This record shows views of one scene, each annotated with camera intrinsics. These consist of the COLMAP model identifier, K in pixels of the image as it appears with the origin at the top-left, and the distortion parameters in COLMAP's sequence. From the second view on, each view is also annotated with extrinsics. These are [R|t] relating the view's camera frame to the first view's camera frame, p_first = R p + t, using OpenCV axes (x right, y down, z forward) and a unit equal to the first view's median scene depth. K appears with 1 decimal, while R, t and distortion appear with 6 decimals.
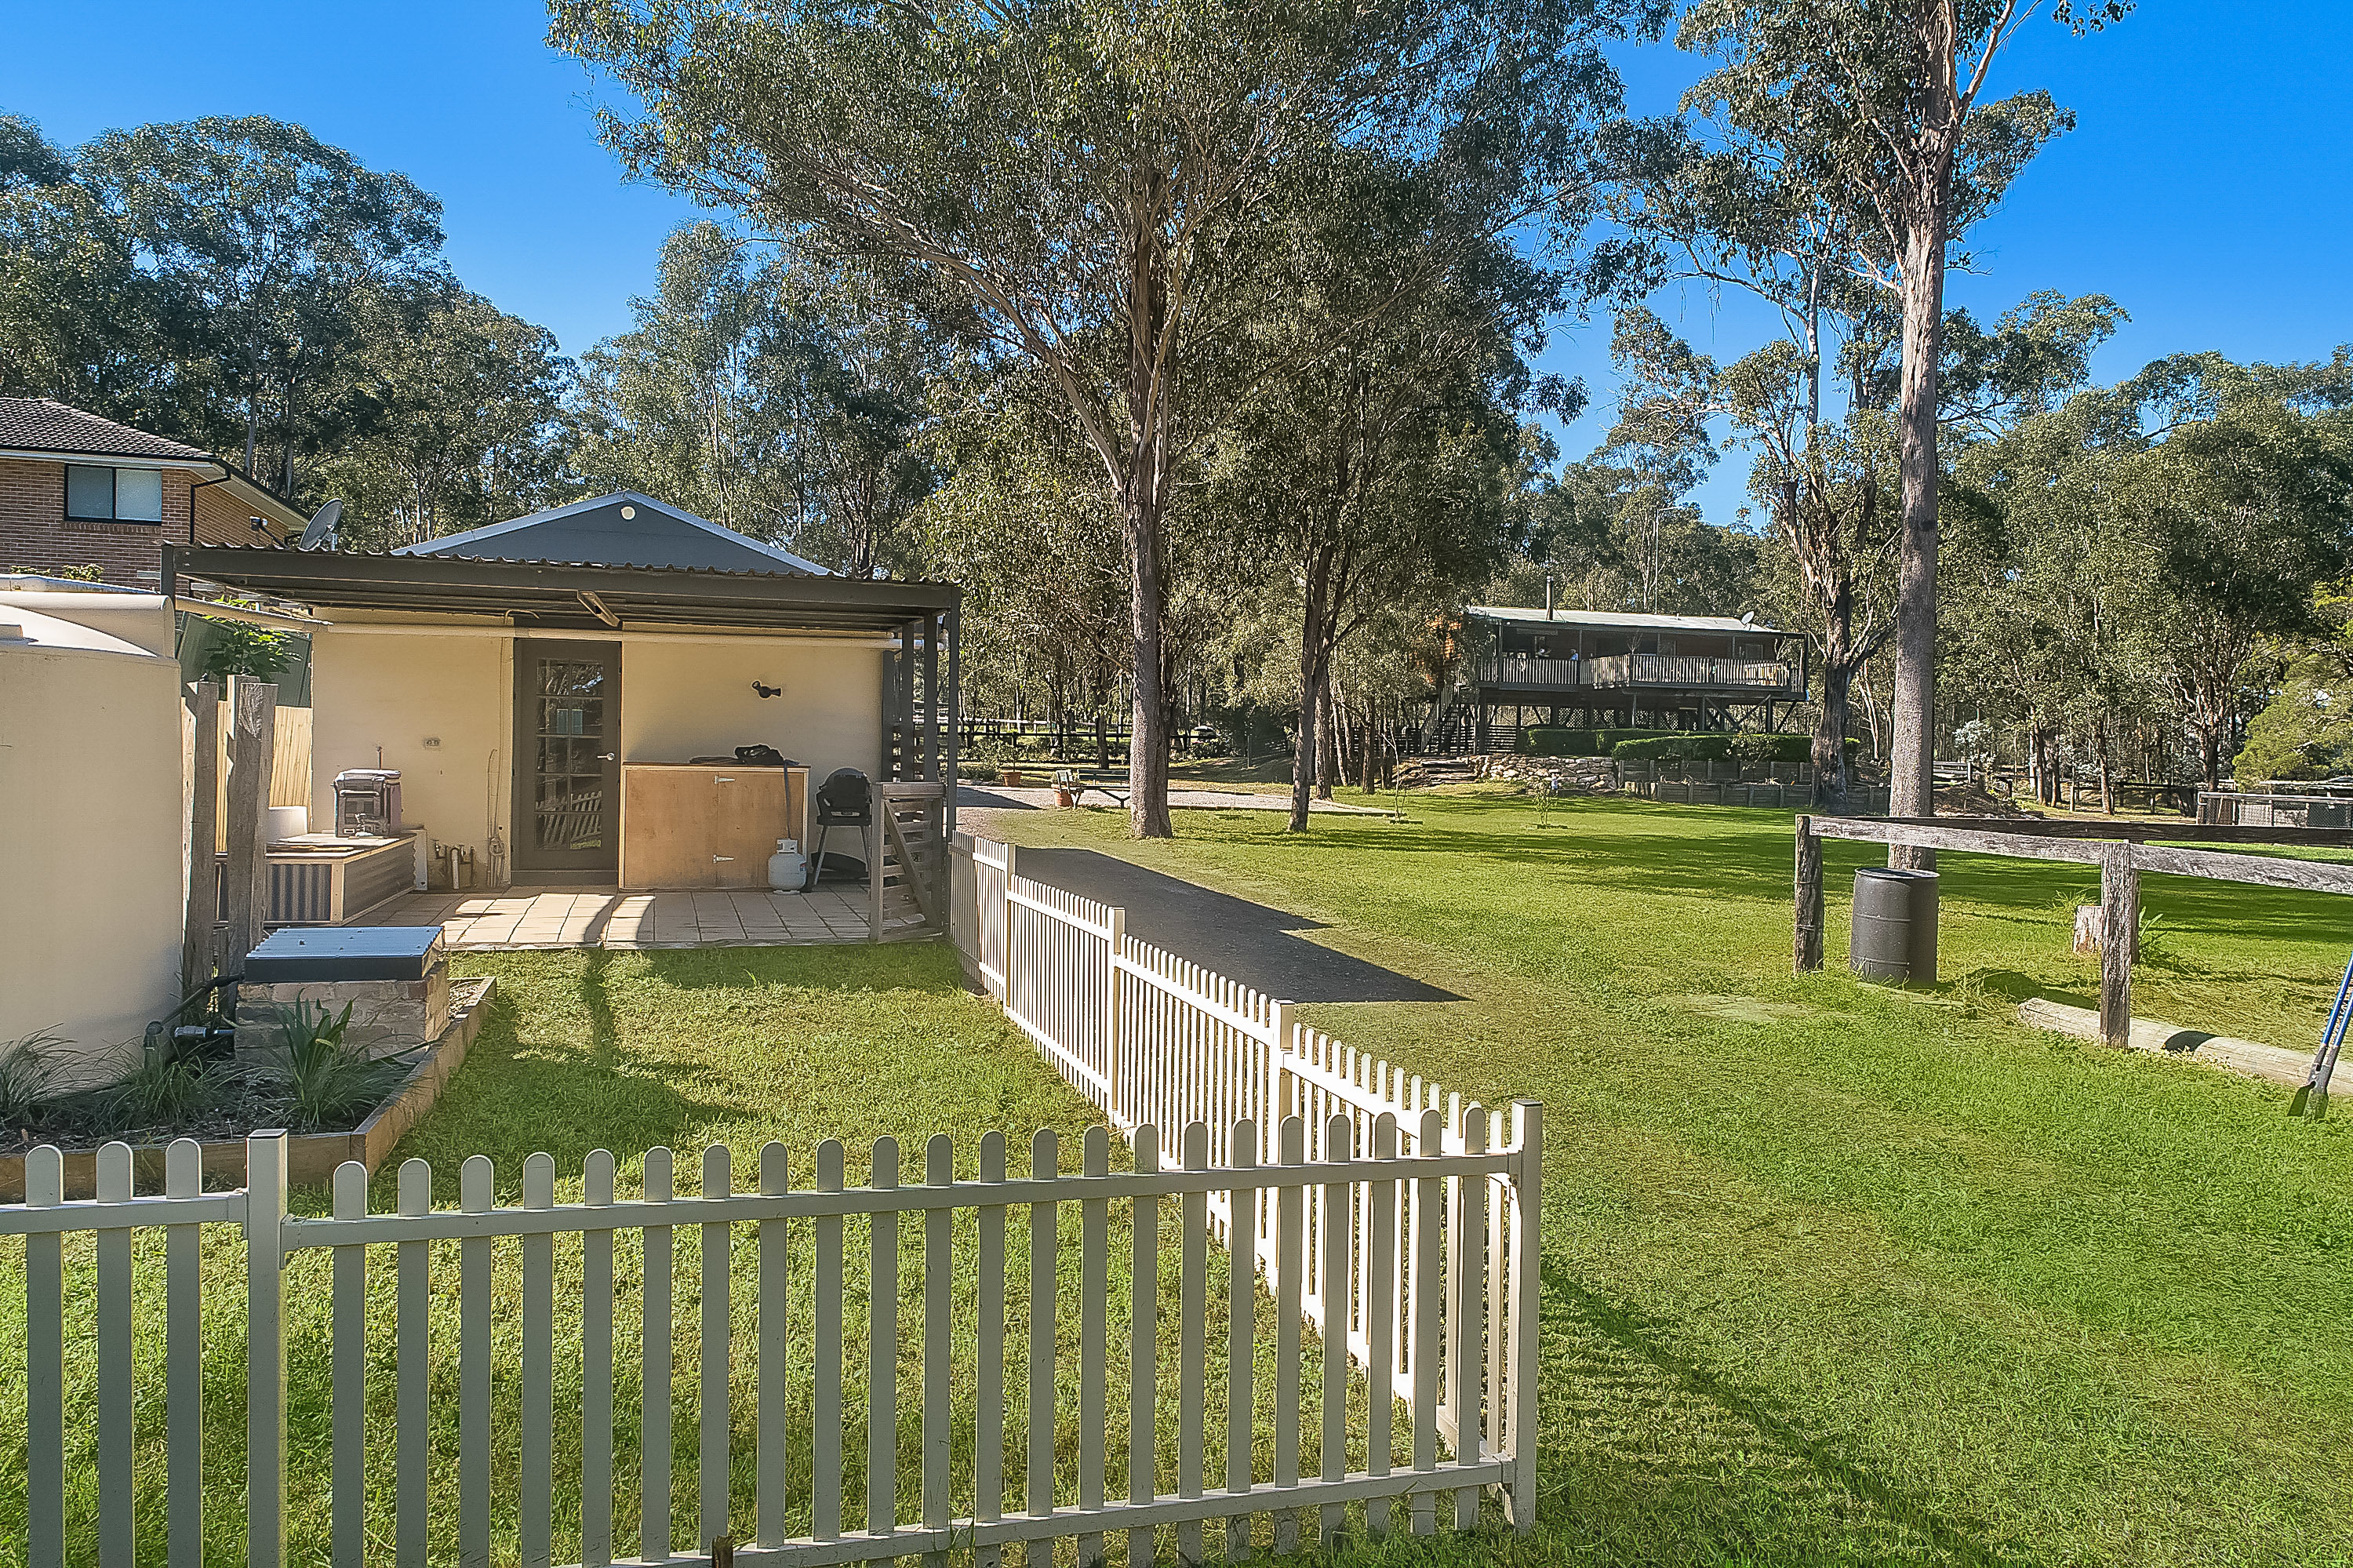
lens RADIAL K [[1628.6, 0, 1174.7], [0, 1628.6, 777.6], [0, 0, 1]] dist [0.003503, 0.001912]
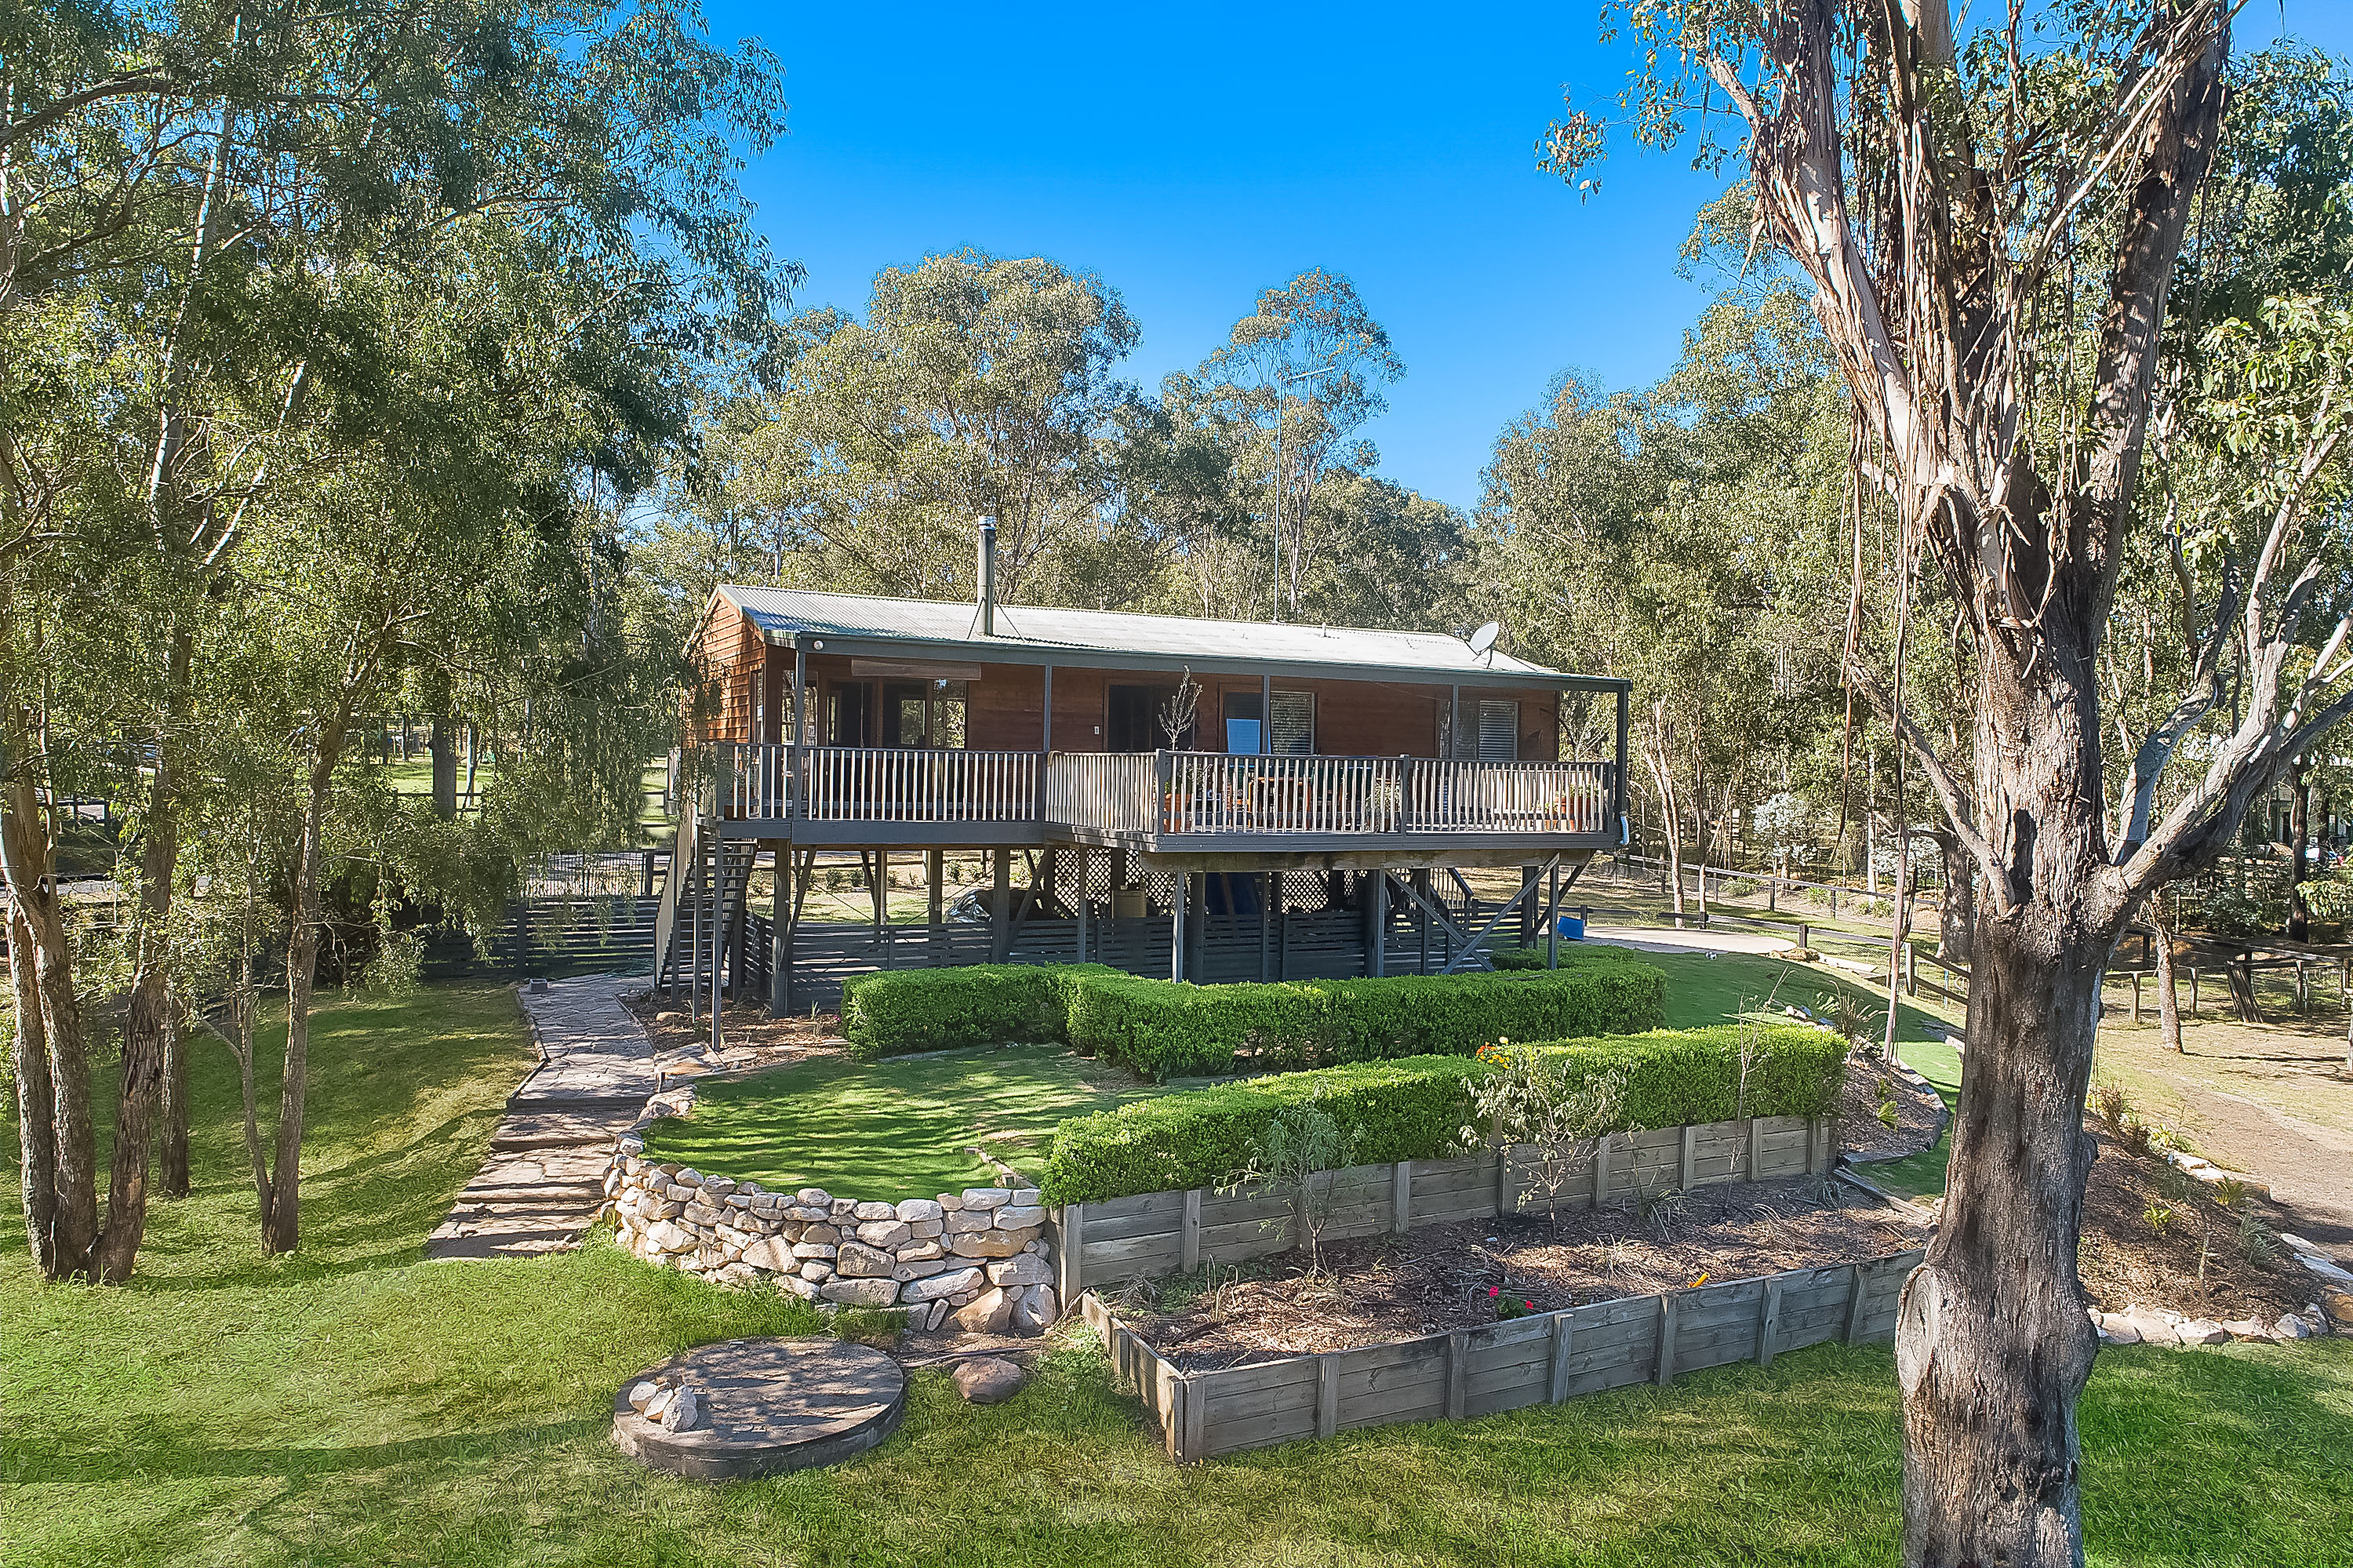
lens RADIAL K [[1628.6, 0, 1176.4], [0, 1628.6, 785.4], [0, 0, 1]] dist [0.003503, 0.001912]
pose [[0.982319, 0.002087, 0.187205, 0.137051], [-0.003738, 0.999957, 0.008469, -0.043890], [-0.187179, -0.009020, 0.982284, 0.419067]]
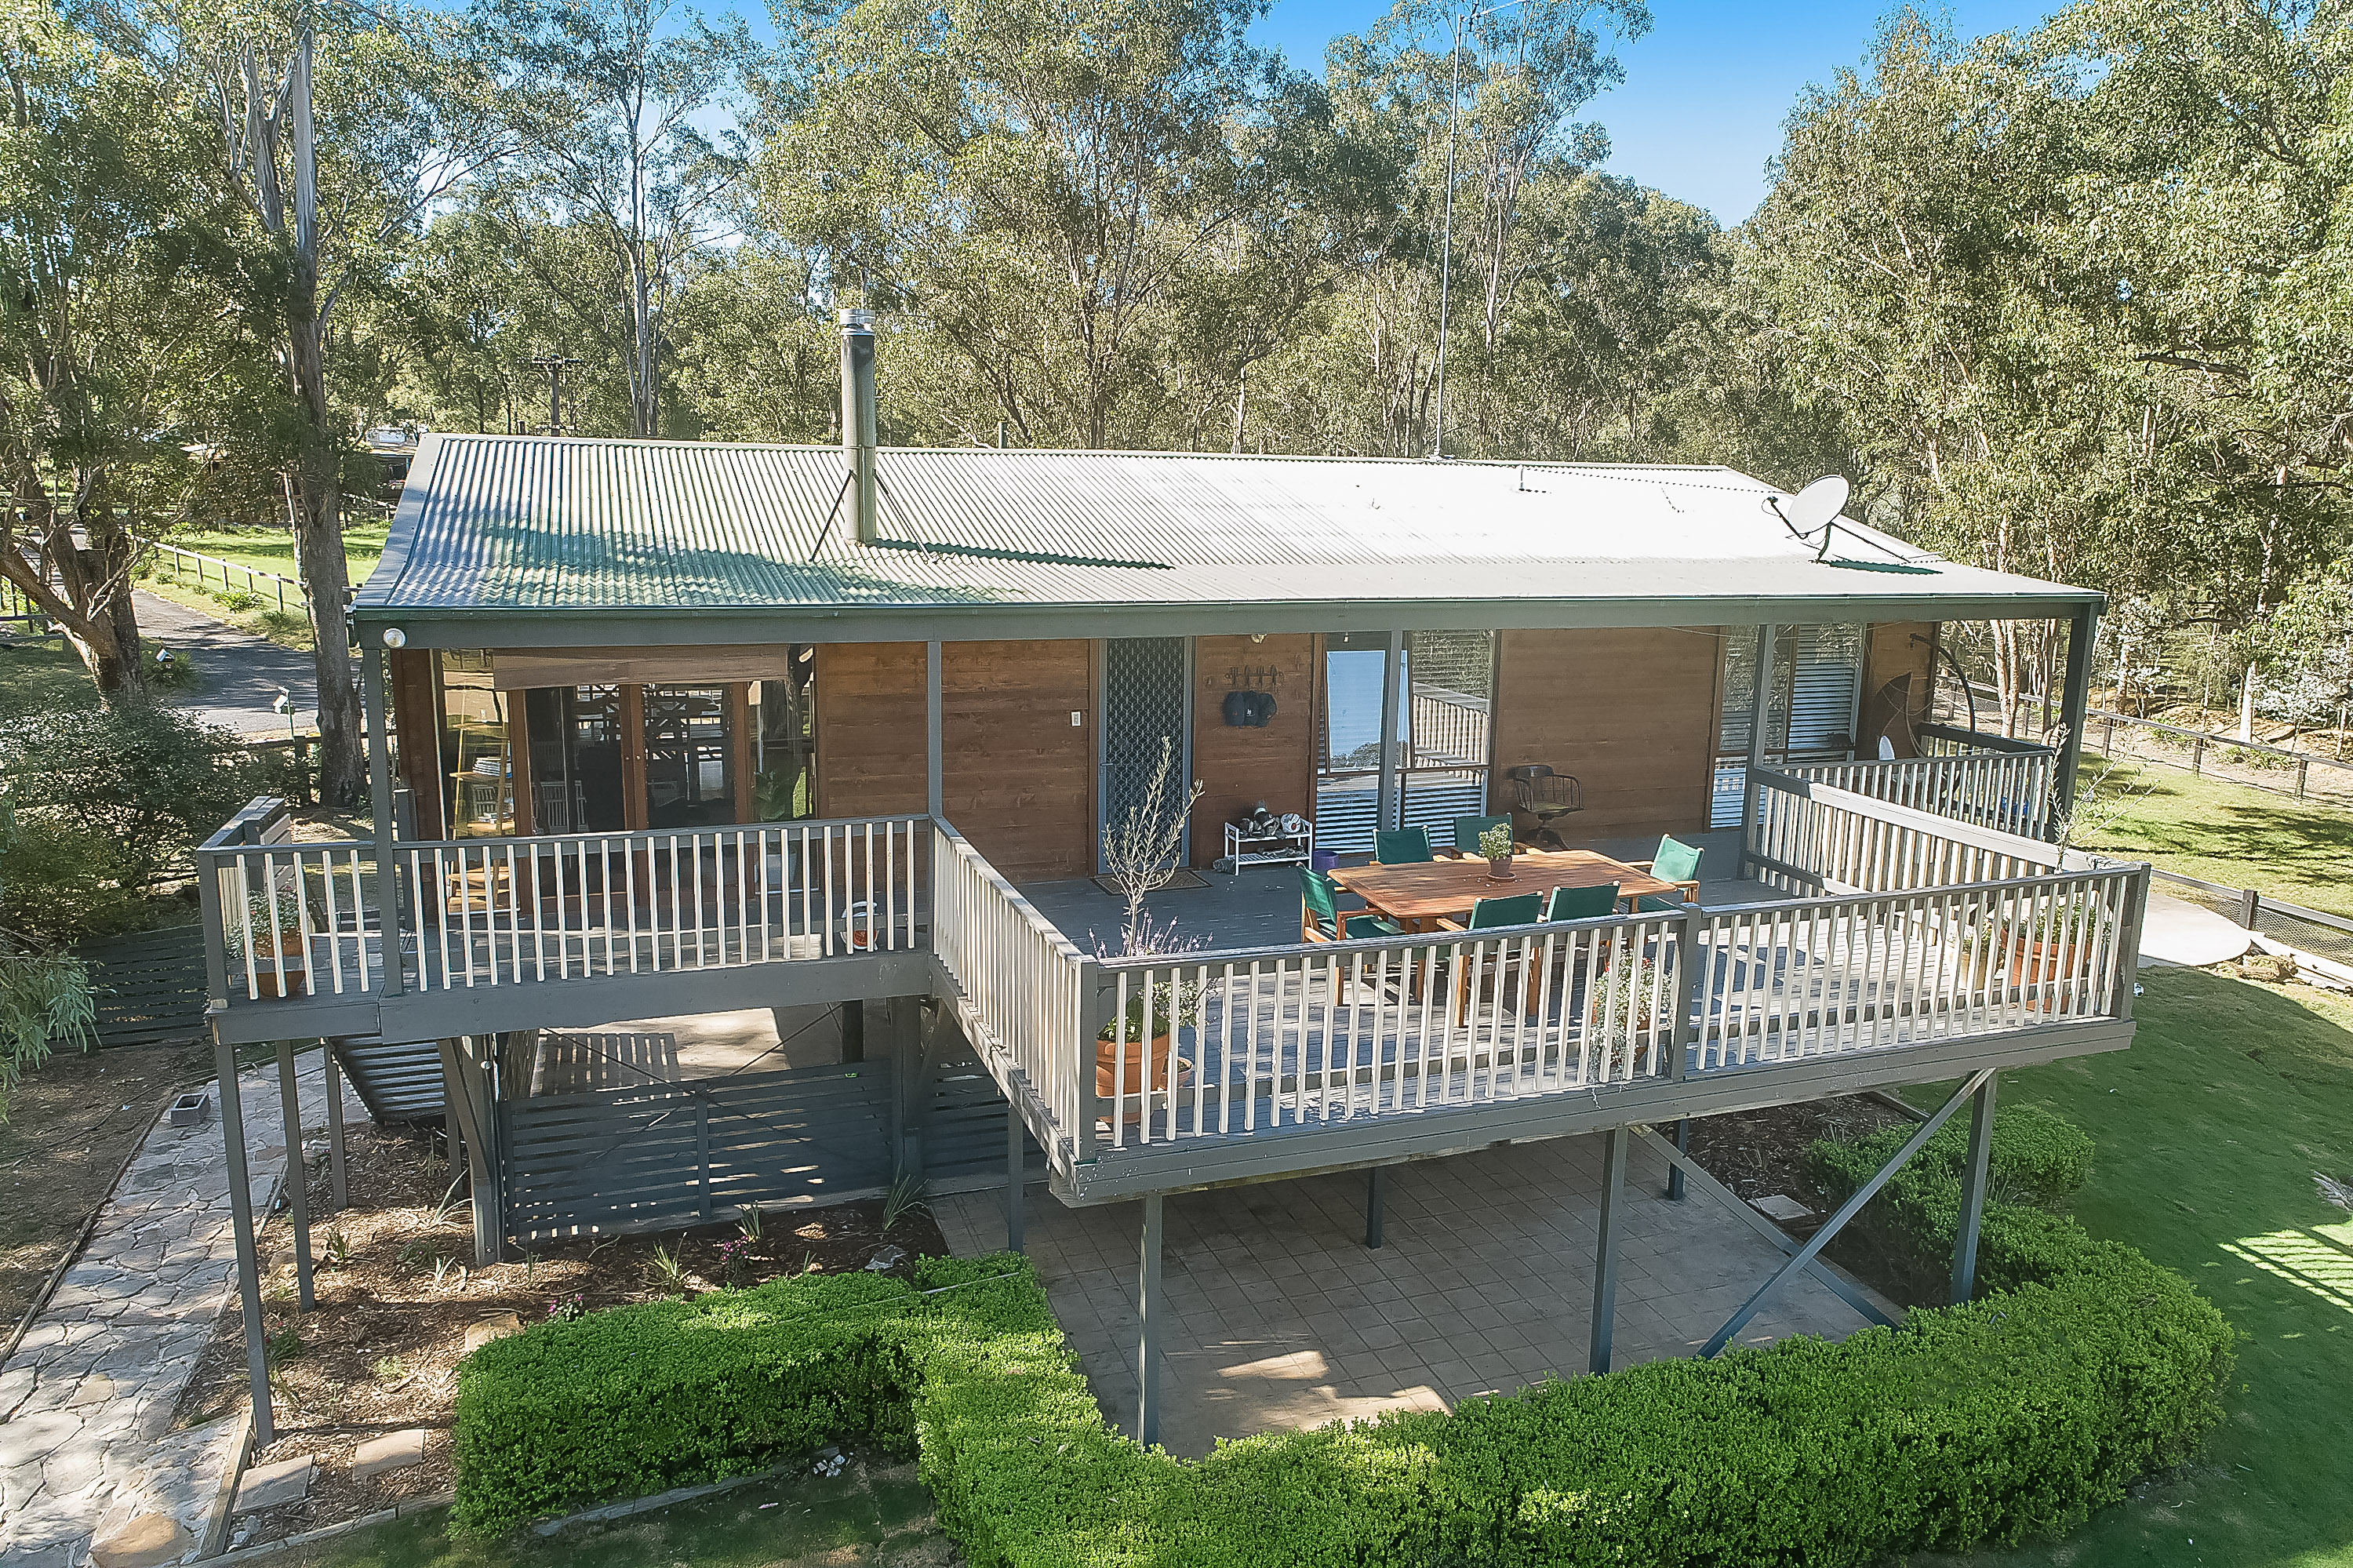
lens RADIAL K [[1628.6, 0, 1171.7], [0, 1628.6, 791.1], [0, 0, 1]] dist [0.003503, 0.001912]
pose [[0.997705, -0.011353, 0.066759, 0.171282], [-0.001190, 0.982754, 0.184915, -0.069522], [-0.067707, -0.184570, 0.980484, 0.536110]]
